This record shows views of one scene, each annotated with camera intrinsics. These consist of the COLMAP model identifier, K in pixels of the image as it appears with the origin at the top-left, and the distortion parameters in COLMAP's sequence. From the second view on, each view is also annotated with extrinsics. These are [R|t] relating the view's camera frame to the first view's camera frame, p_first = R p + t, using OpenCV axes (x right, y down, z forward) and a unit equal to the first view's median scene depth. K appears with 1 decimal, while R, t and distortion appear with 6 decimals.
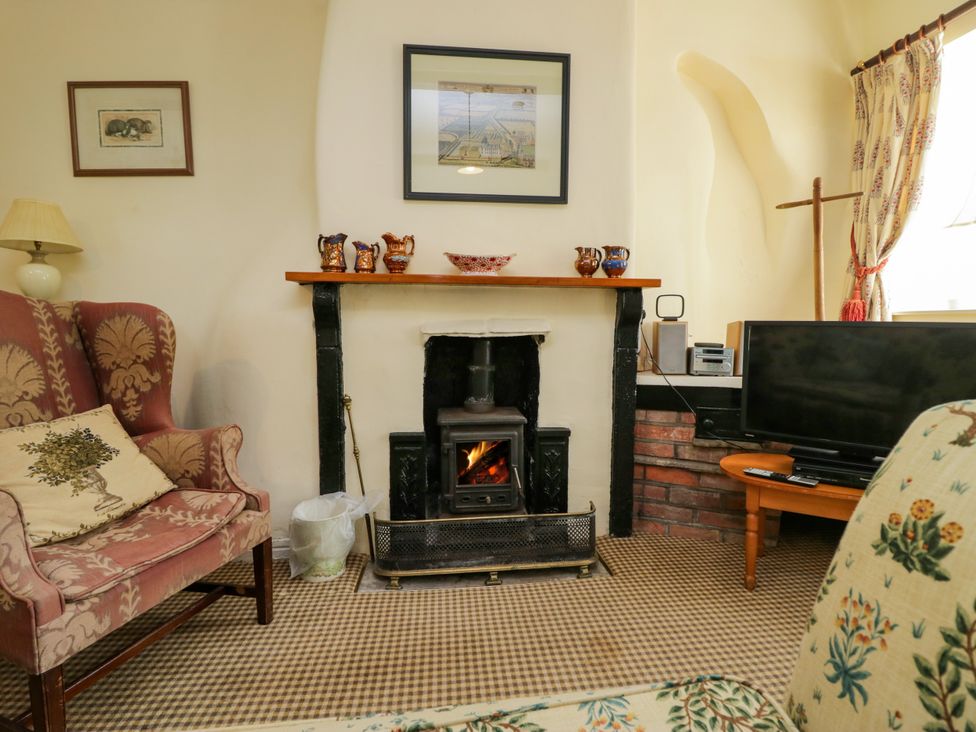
lens RADIAL K [[507.8, 0, 490.6], [0, 507.8, 357.6], [0, 0, 1]] dist [0.000797, -0.014868]
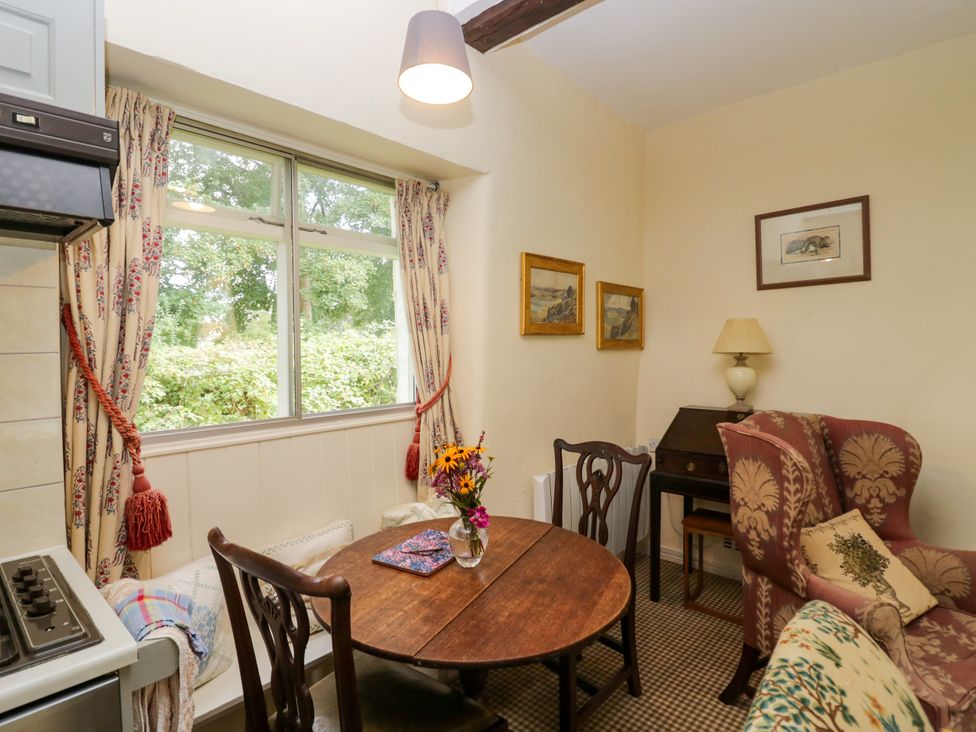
lens RADIAL K [[526.6, 0, 492.4], [0, 526.6, 356.1], [0, 0, 1]] dist [0.000058, -0.011305]
pose [[0.664514, 0.013709, -0.747150, -0.316756], [-0.041326, 0.998976, -0.018426, -0.160578], [0.746132, 0.043122, 0.664400, -0.364337]]
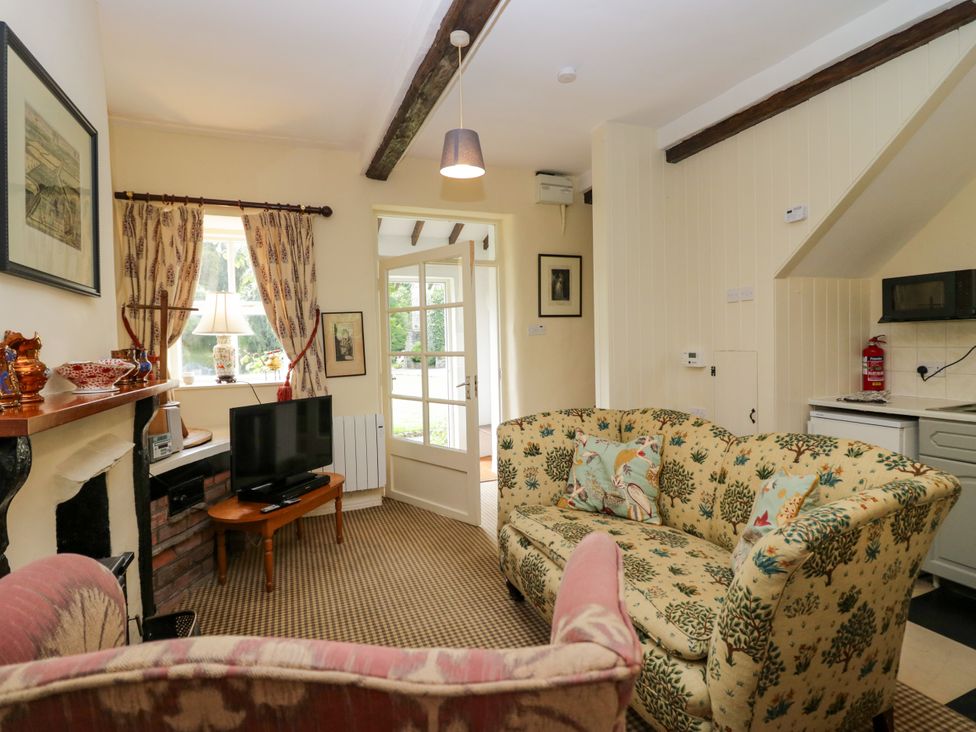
lens RADIAL K [[507.8, 0, 490.6], [0, 507.8, 357.6], [0, 0, 1]] dist [0.000797, -0.014868]
pose [[-0.276875, -0.021185, 0.960672, -0.891632], [0.086629, 0.995136, 0.046912, -0.189674], [-0.956993, 0.096211, -0.273693, 0.626743]]
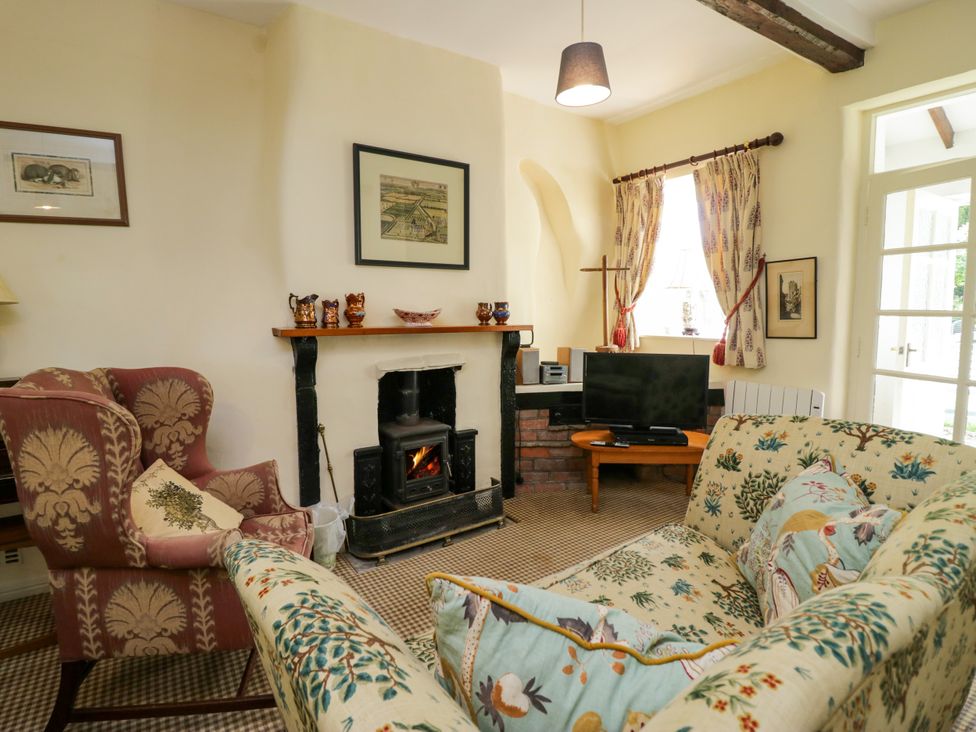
lens RADIAL K [[507.8, 0, 490.6], [0, 507.8, 357.6], [0, 0, 1]] dist [0.000797, -0.014868]
pose [[0.882532, -0.051870, 0.467384, -0.478361], [0.038423, 0.998529, 0.038265, -0.116858], [-0.468681, -0.015812, 0.883226, -0.276833]]
